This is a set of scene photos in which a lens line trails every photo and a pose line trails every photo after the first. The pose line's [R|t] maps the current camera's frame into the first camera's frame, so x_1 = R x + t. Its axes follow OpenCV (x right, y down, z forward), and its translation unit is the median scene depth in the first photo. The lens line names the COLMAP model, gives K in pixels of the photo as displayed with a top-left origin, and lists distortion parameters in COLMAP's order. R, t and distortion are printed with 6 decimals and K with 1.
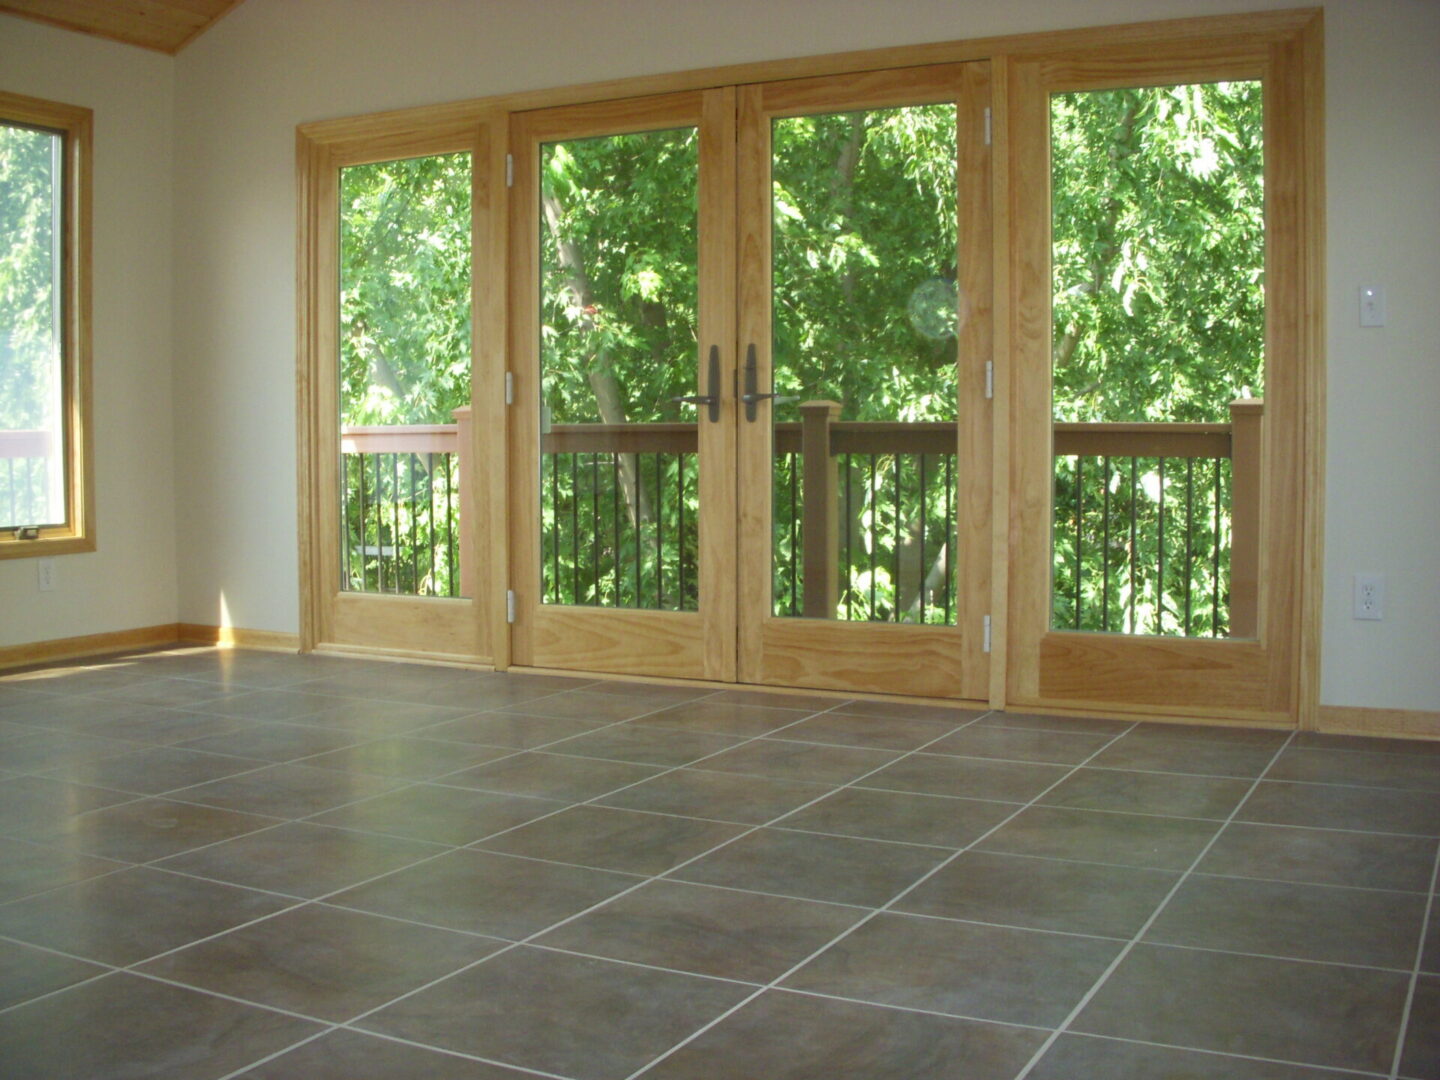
lens RADIAL K [[1608.8, 0, 700.4], [0, 1608.8, 544.6], [0, 0, 1]] dist [-0.258821, 0.204804]
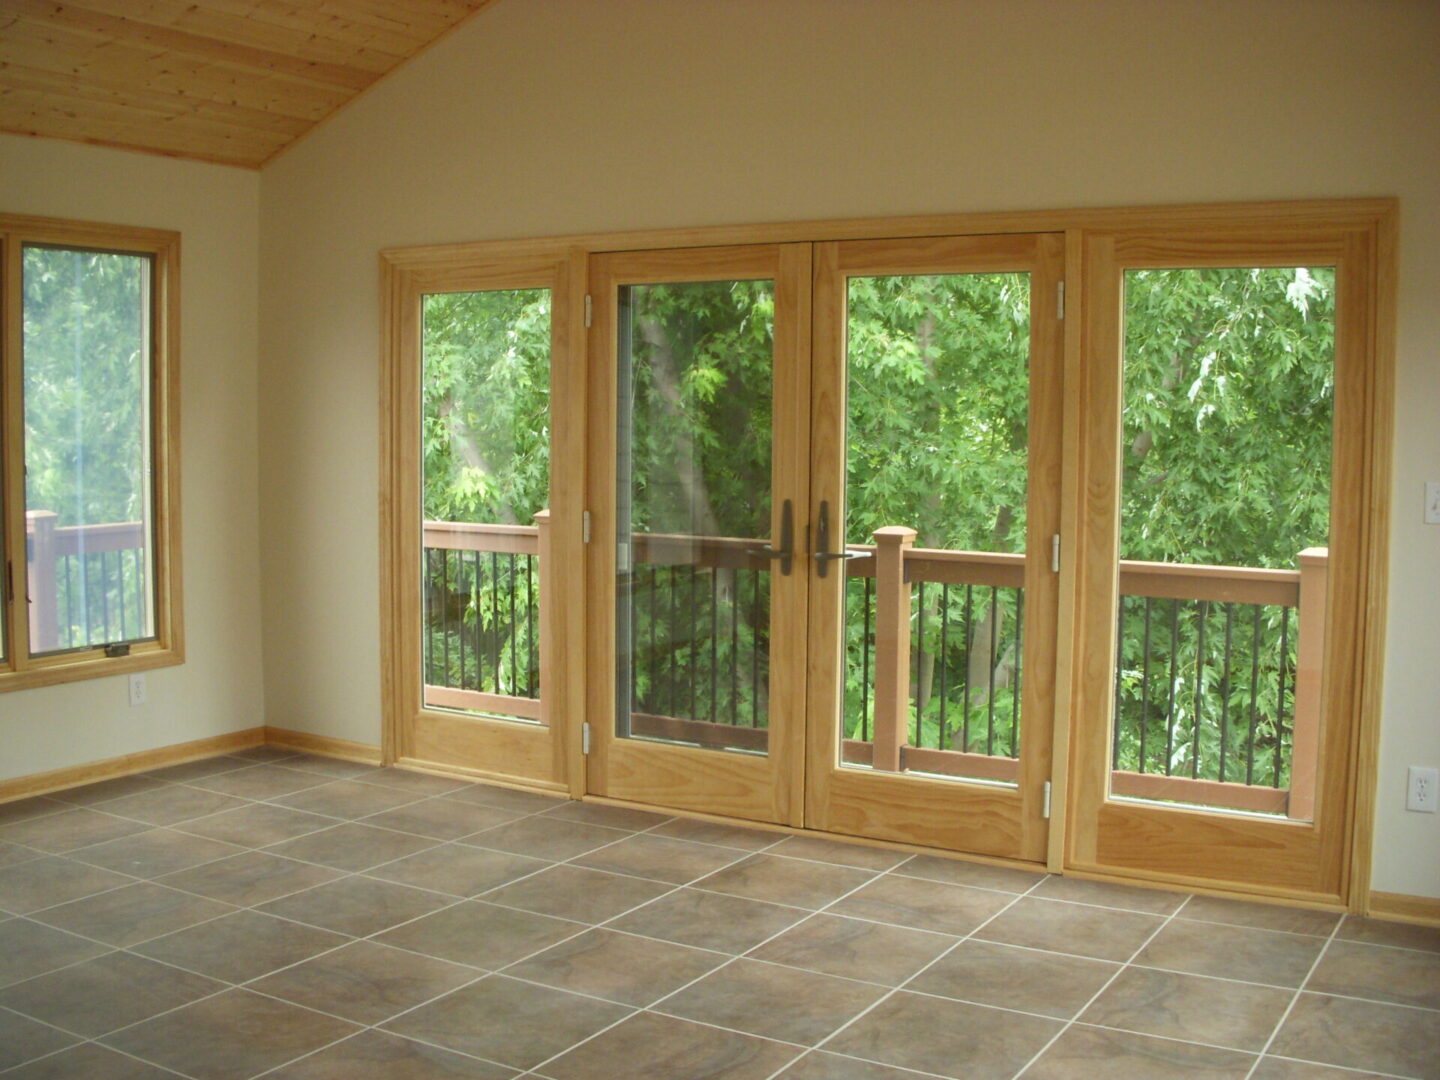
lens RADIAL K [[1608.8, 0, 700.4], [0, 1608.8, 544.6], [0, 0, 1]] dist [-0.258821, 0.204804]
pose [[0.998256, 0.015801, -0.056883, 0.010990], [-0.014820, 0.999735, 0.017632, -0.103756], [0.057147, -0.016758, 0.998225, -0.017888]]
